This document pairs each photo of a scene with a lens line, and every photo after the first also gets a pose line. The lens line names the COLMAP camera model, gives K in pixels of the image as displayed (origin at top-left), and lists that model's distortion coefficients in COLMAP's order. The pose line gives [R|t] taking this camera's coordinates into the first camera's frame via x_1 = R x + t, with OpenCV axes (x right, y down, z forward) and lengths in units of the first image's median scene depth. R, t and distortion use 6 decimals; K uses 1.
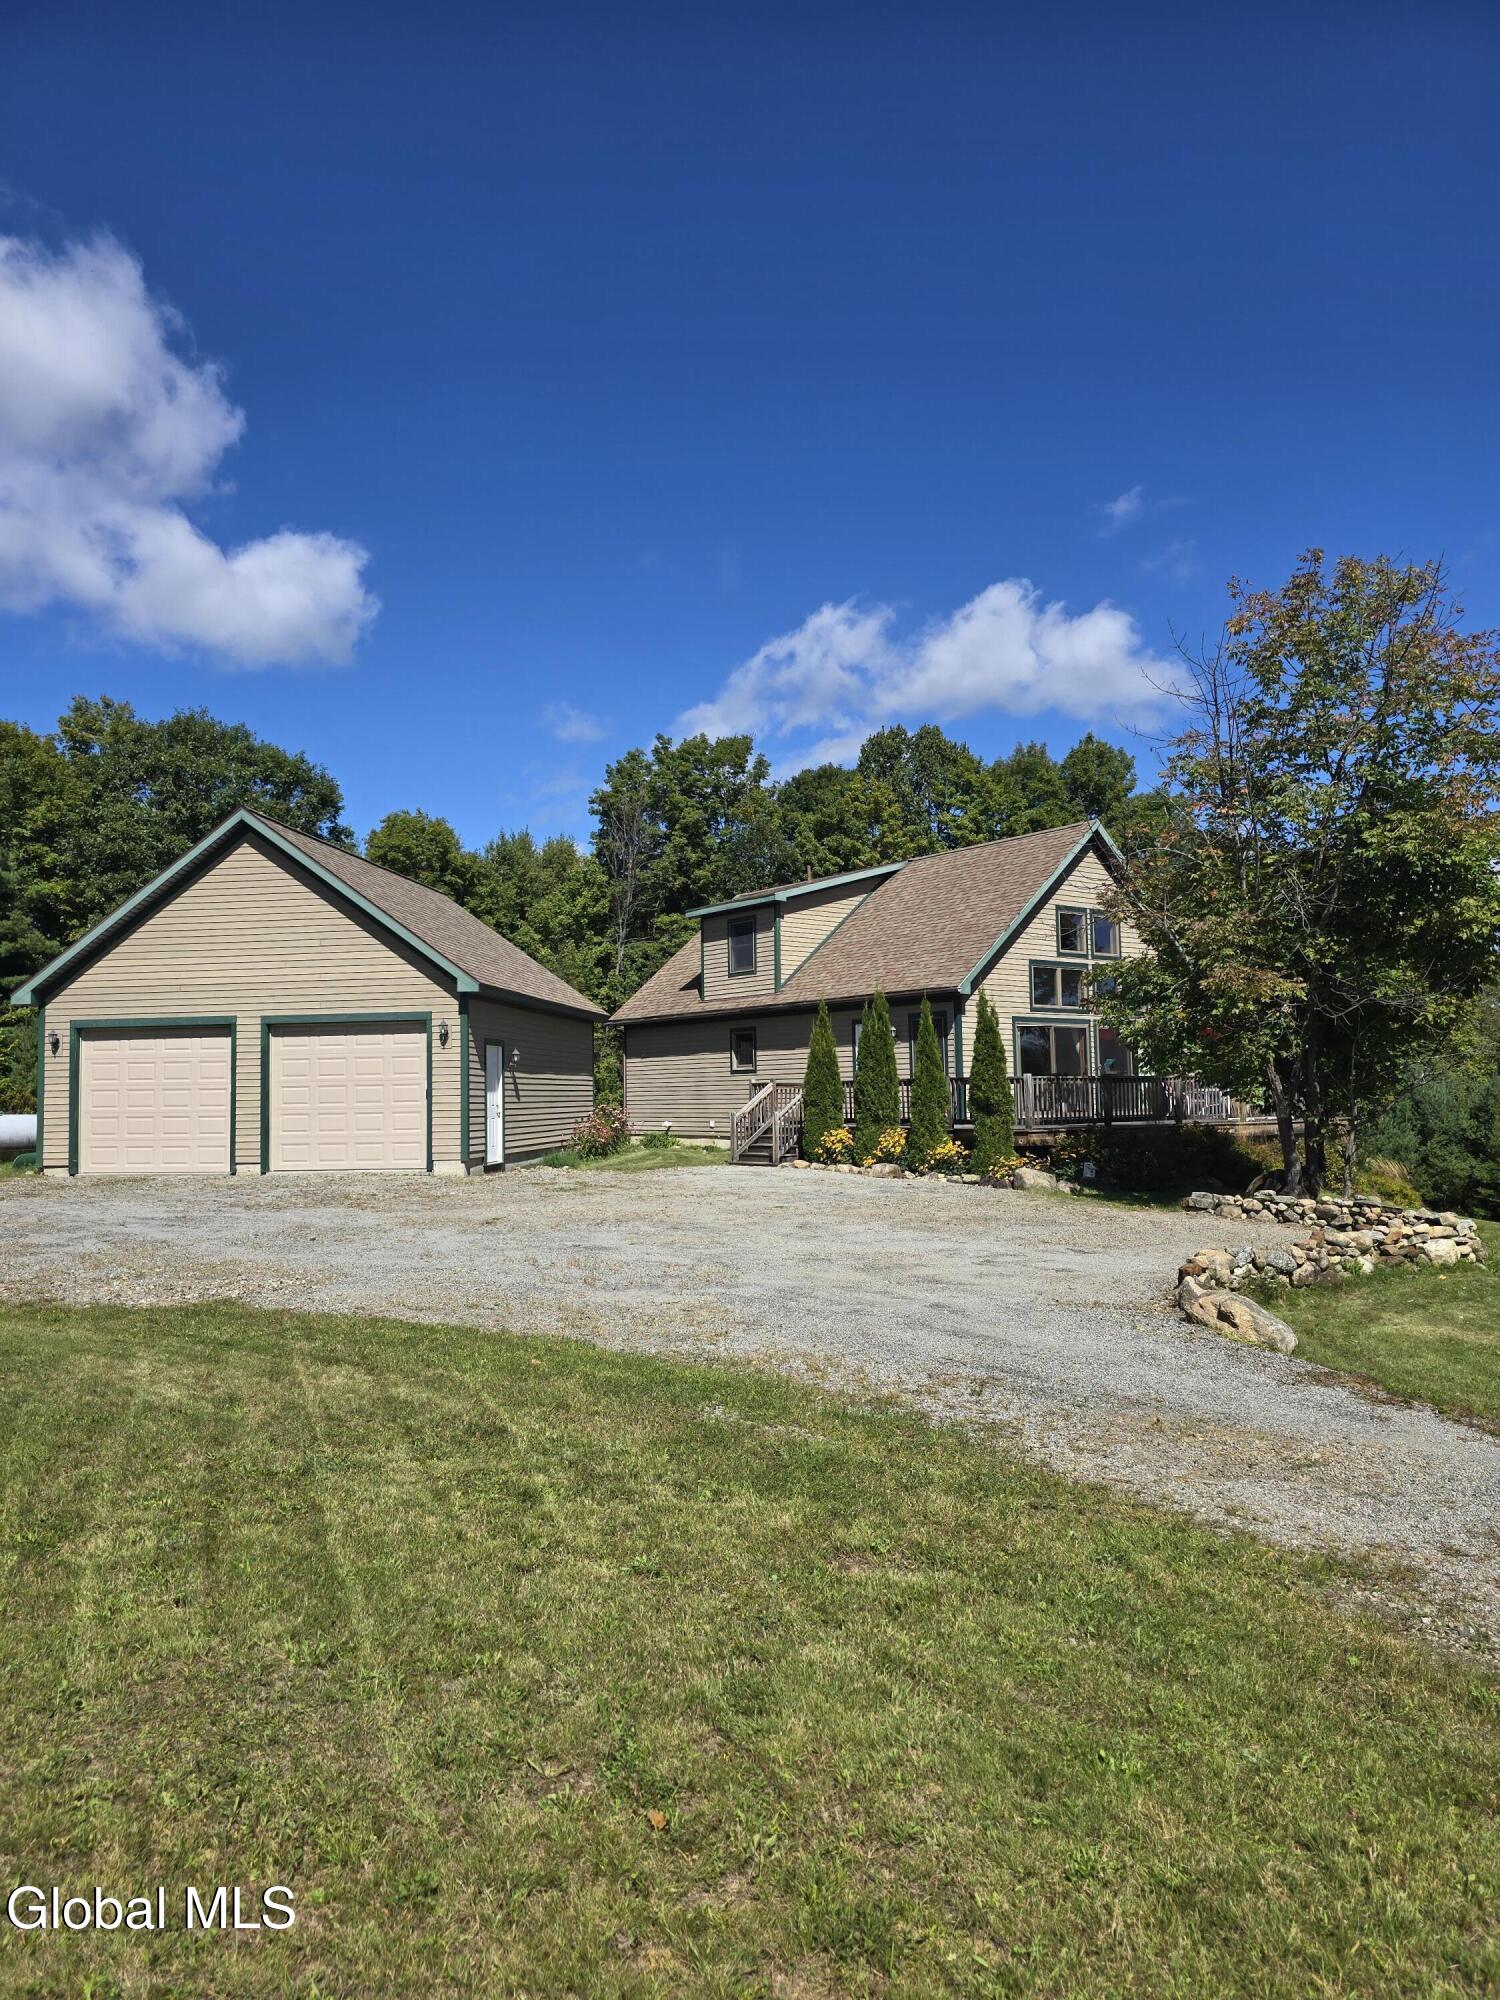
lens RADIAL K [[1334.3, 0, 714.0], [0, 1334.3, 1038.0], [0, 0, 1]] dist [0.137109, -0.170947]
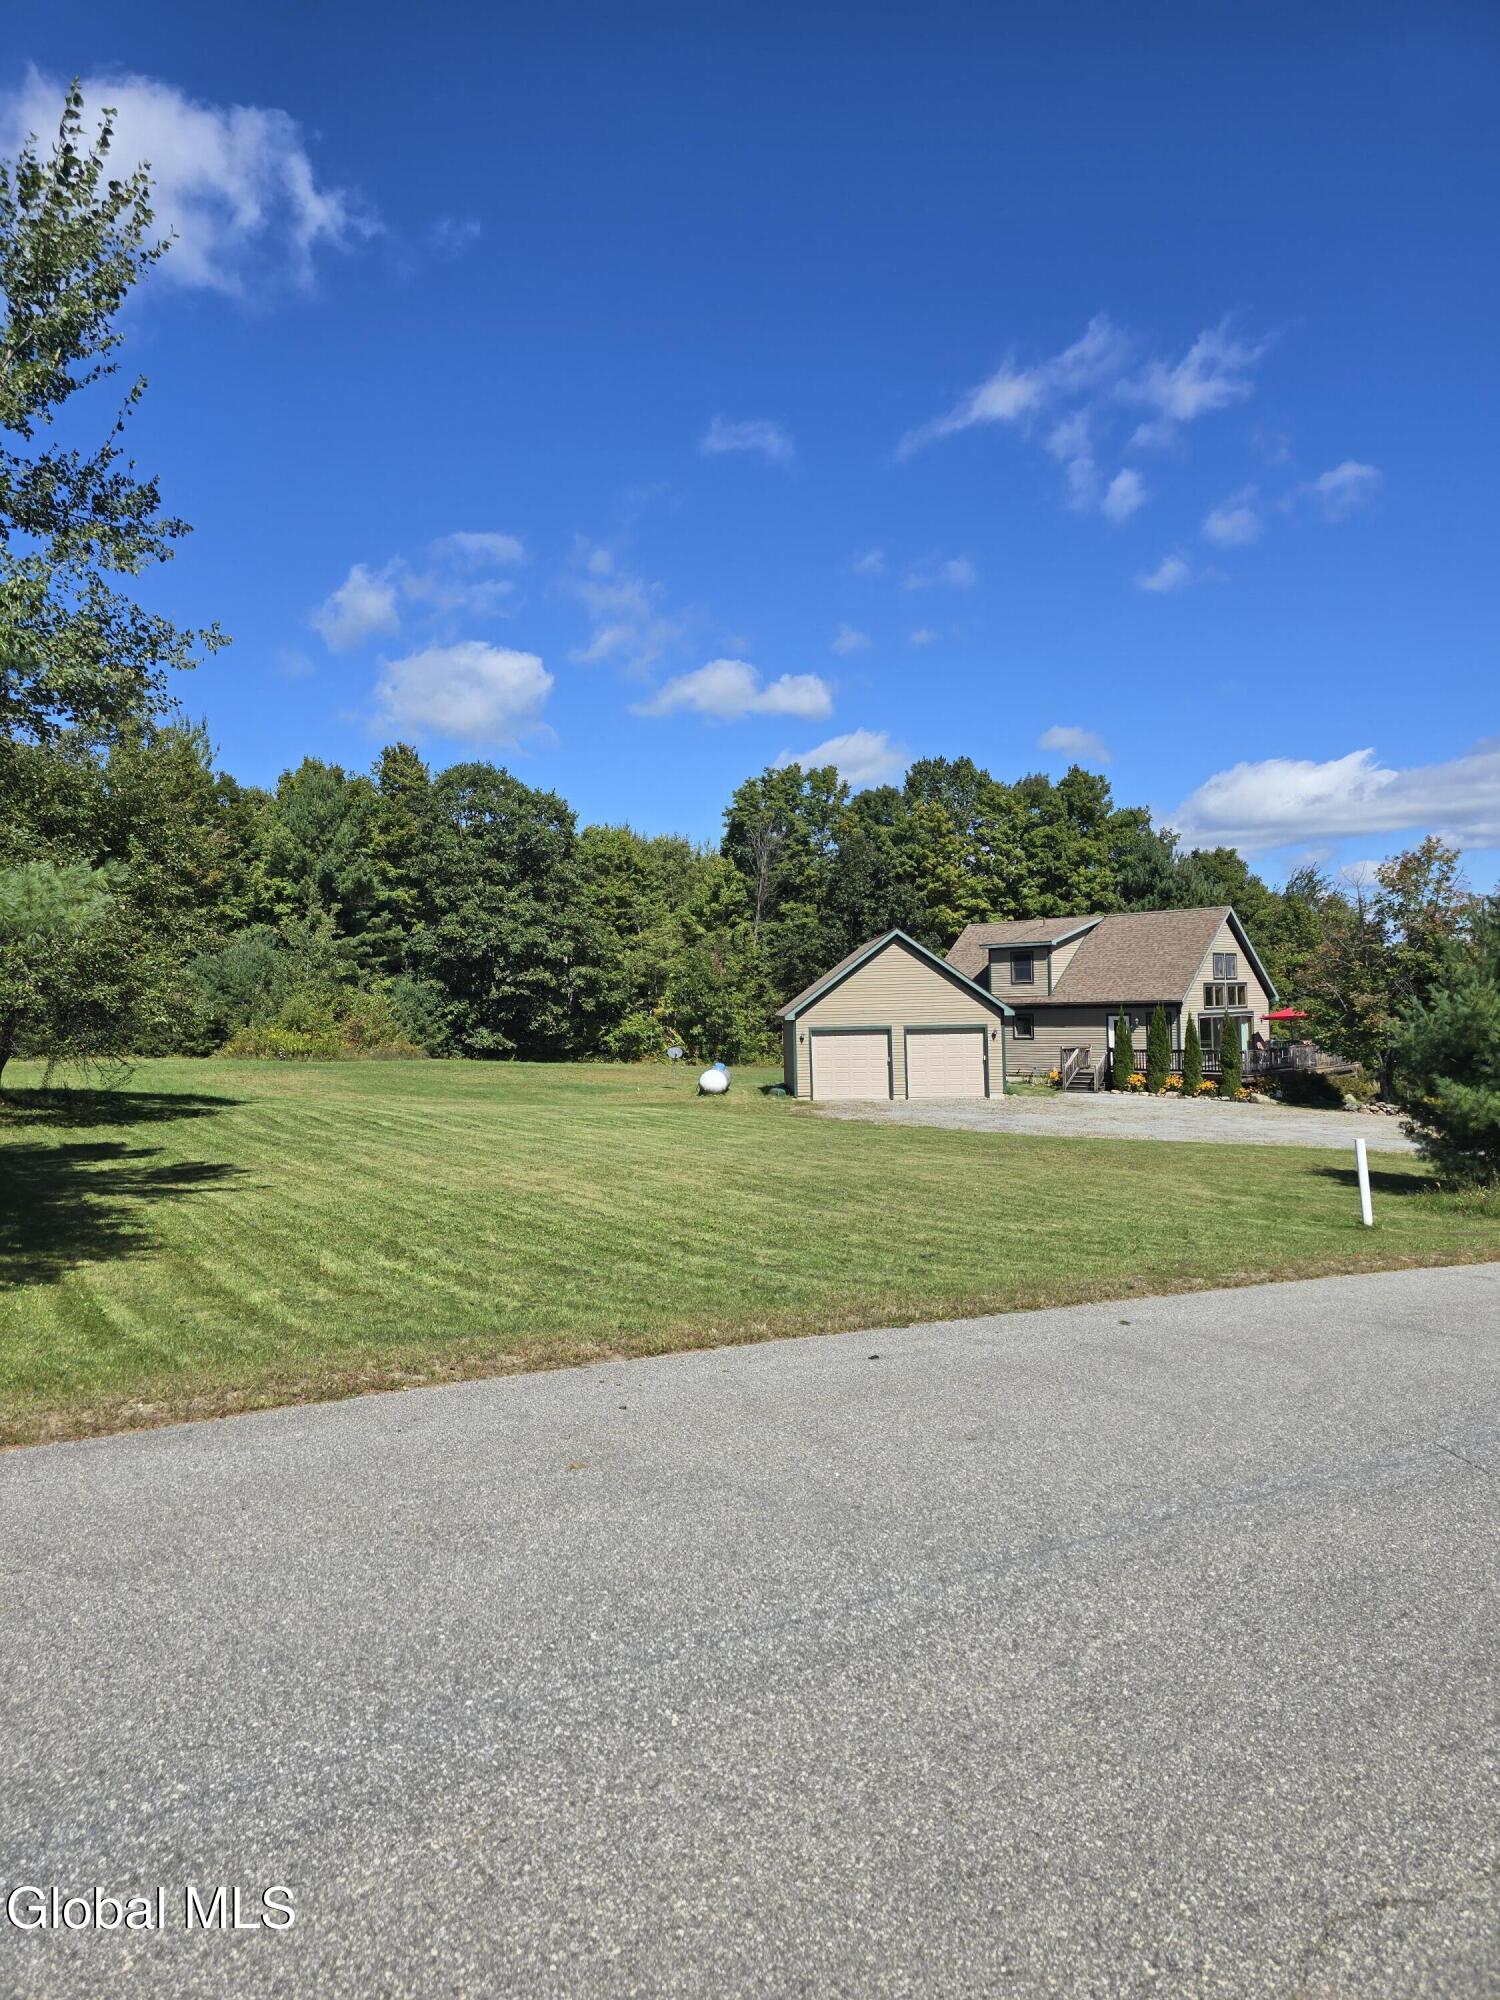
lens RADIAL K [[1339.9, 0, 710.1], [0, 1339.9, 1003.8], [0, 0, 1]] dist [0.052710, -0.000352]
pose [[0.991870, -0.006786, 0.127077, -0.739544], [0.002147, 0.999328, 0.036605, -0.104980], [-0.127240, -0.036034, 0.991217, -0.852215]]
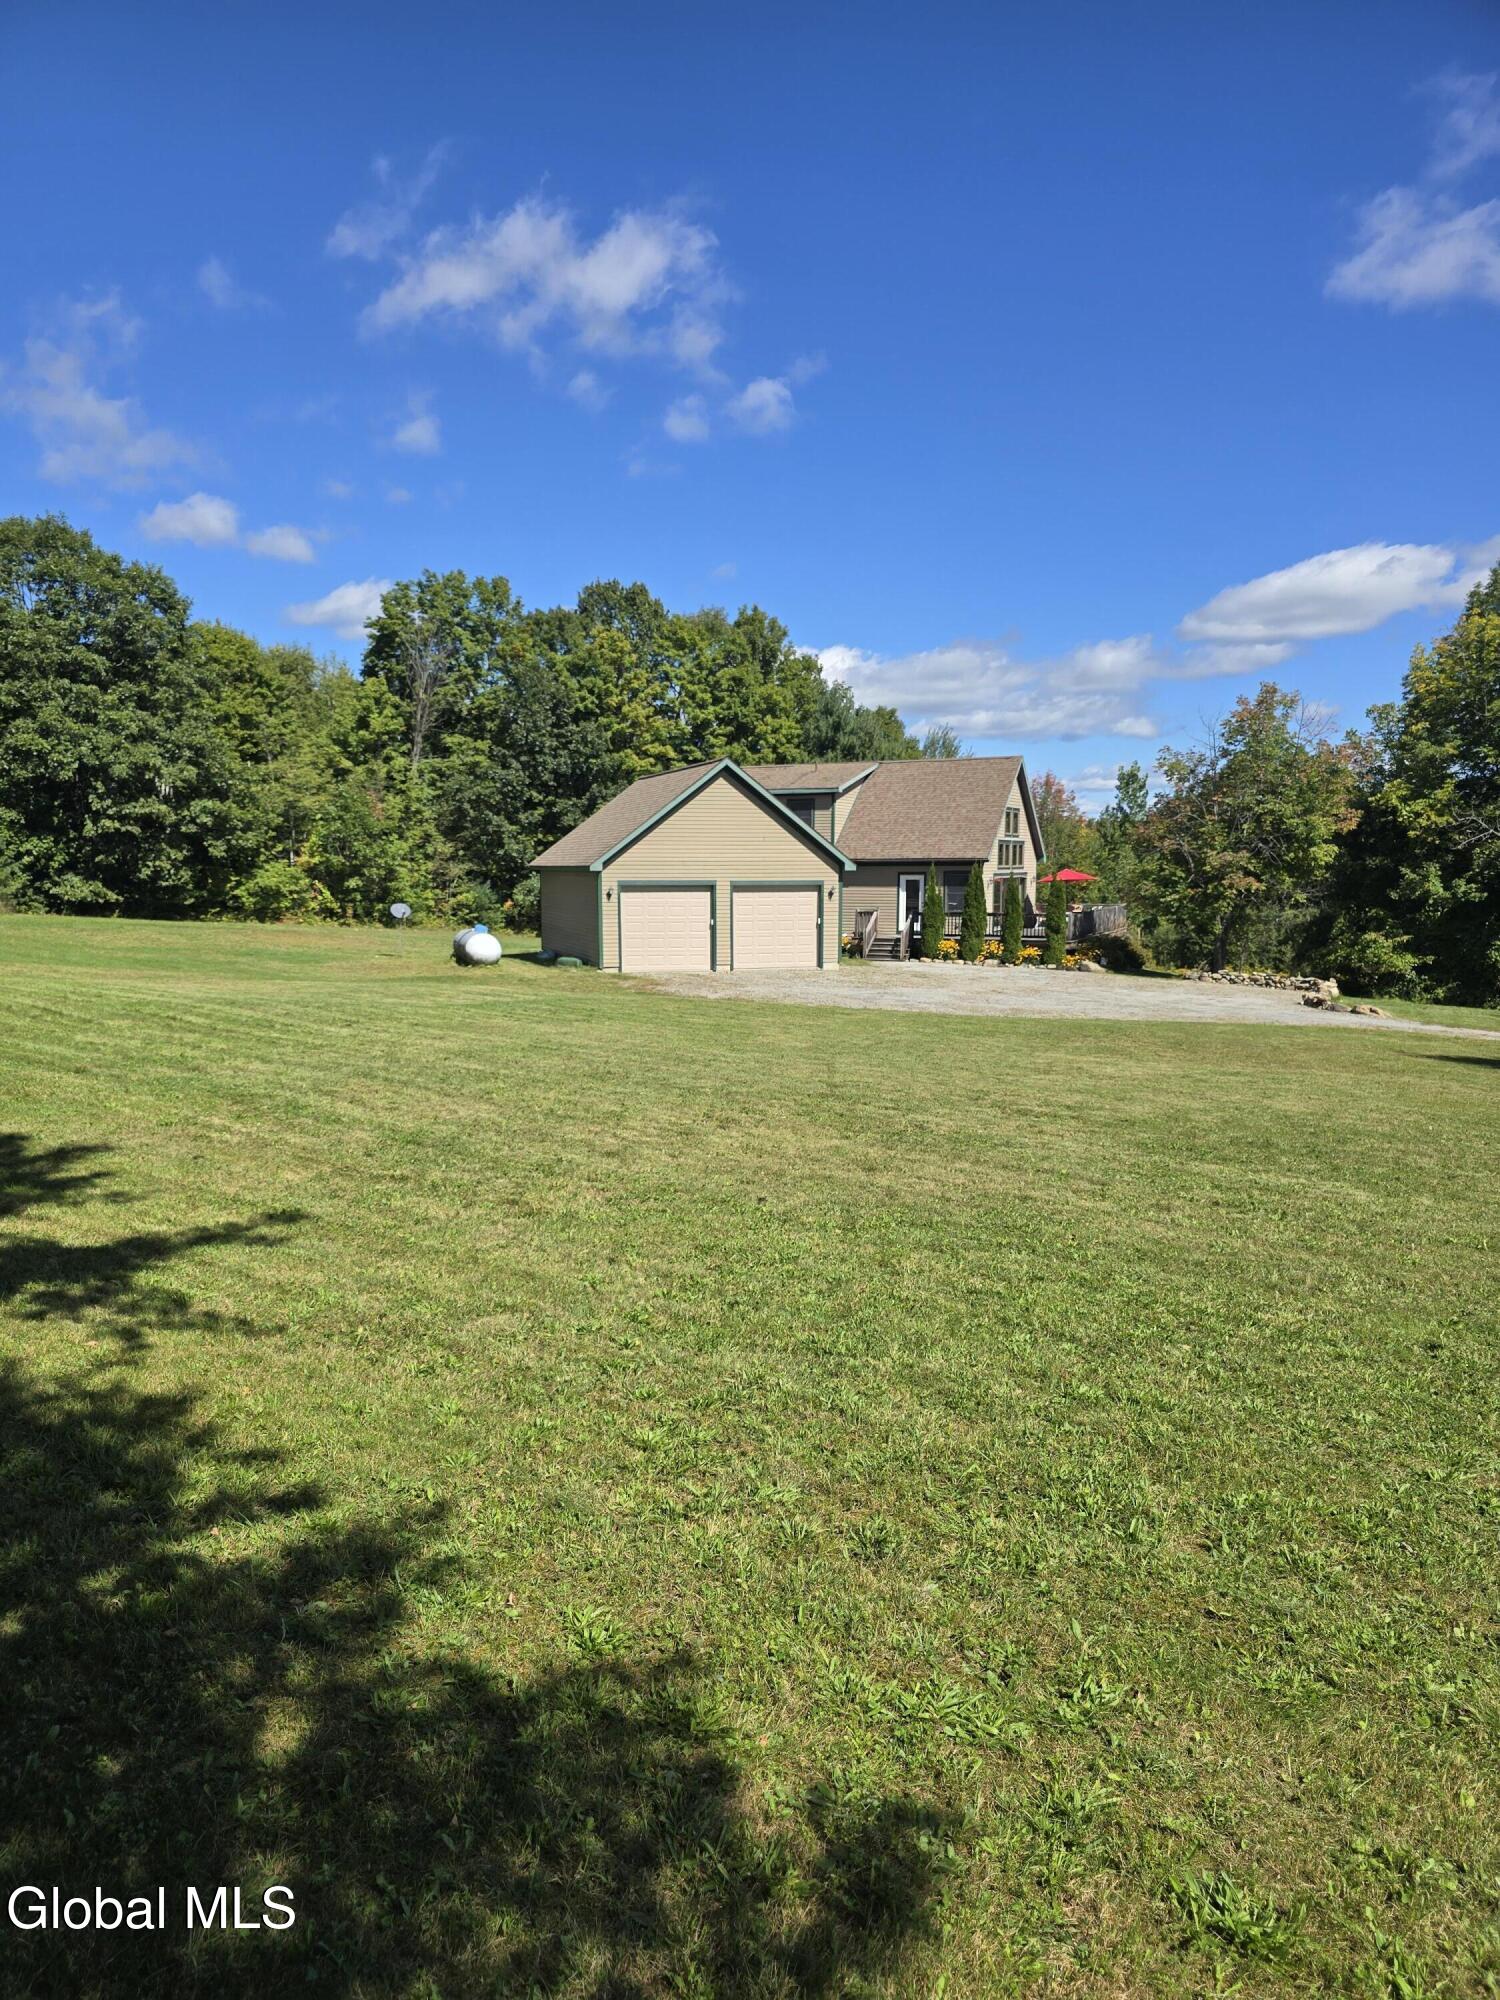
lens RADIAL K [[1334.3, 0, 714.0], [0, 1334.3, 1038.0], [0, 0, 1]] dist [0.137109, -0.170947]
pose [[0.895626, -0.041870, 0.442832, -0.918166], [-0.031761, 0.986999, 0.157557, -0.070768], [-0.443672, -0.155177, 0.882653, -0.434383]]
